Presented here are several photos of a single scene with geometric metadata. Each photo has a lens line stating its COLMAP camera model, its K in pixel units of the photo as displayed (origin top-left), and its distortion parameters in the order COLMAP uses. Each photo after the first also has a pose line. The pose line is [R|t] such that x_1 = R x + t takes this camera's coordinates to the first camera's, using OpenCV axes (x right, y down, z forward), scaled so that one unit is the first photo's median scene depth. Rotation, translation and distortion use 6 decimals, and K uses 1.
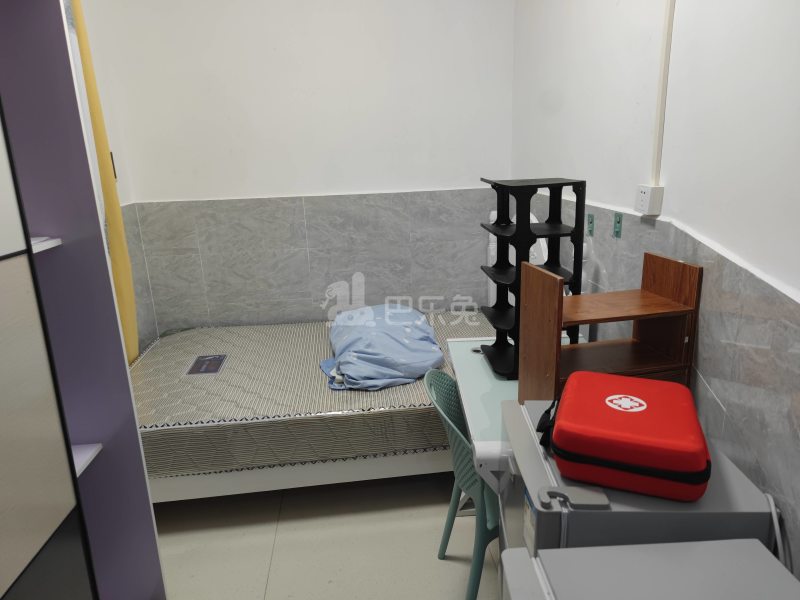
lens RADIAL K [[533.5, 0, 400.0], [0, 533.5, 300.0], [0, 0, 1]] dist [0.053078, -0.065176]
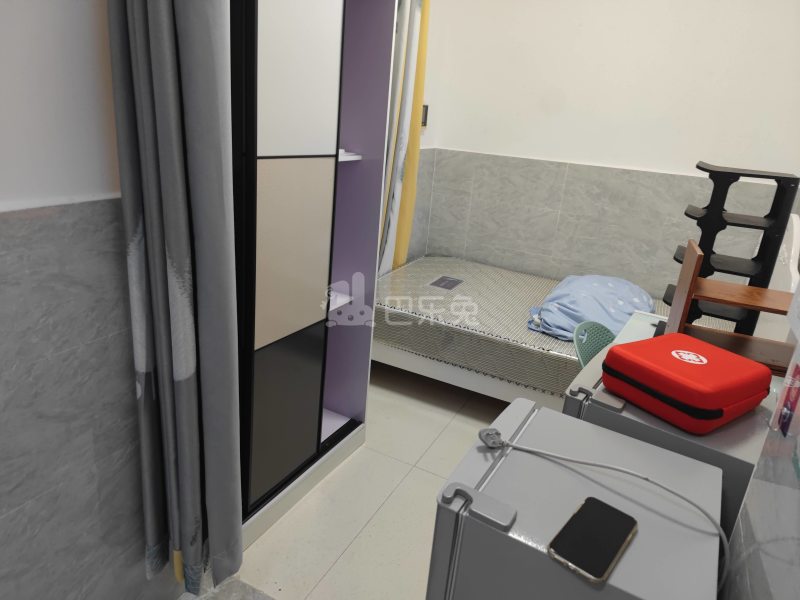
lens RADIAL K [[518.8, 0, 400.0], [0, 518.8, 300.0], [0, 0, 1]] dist [0.057182, 0.000550]
pose [[0.830033, 0.287058, -0.478166, 0.155442], [-0.256984, 0.957781, 0.128897, 0.031782], [0.494979, 0.015892, 0.868760, -0.120109]]
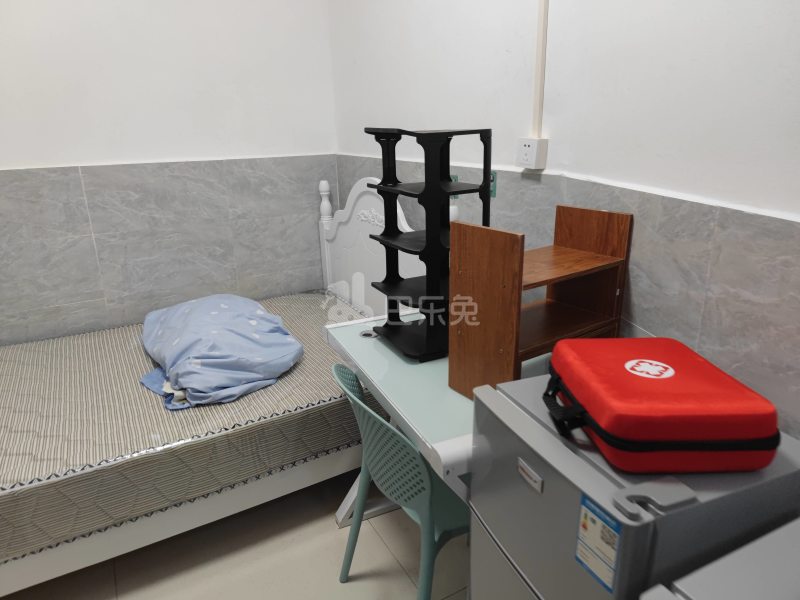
lens RADIAL K [[533.5, 0, 400.0], [0, 533.5, 300.0], [0, 0, 1]] dist [0.053078, -0.065176]
pose [[0.914846, -0.110167, 0.388484, -0.102601], [0.097594, 0.993866, 0.052016, -0.000008], [-0.391832, -0.009673, 0.919986, 0.144203]]
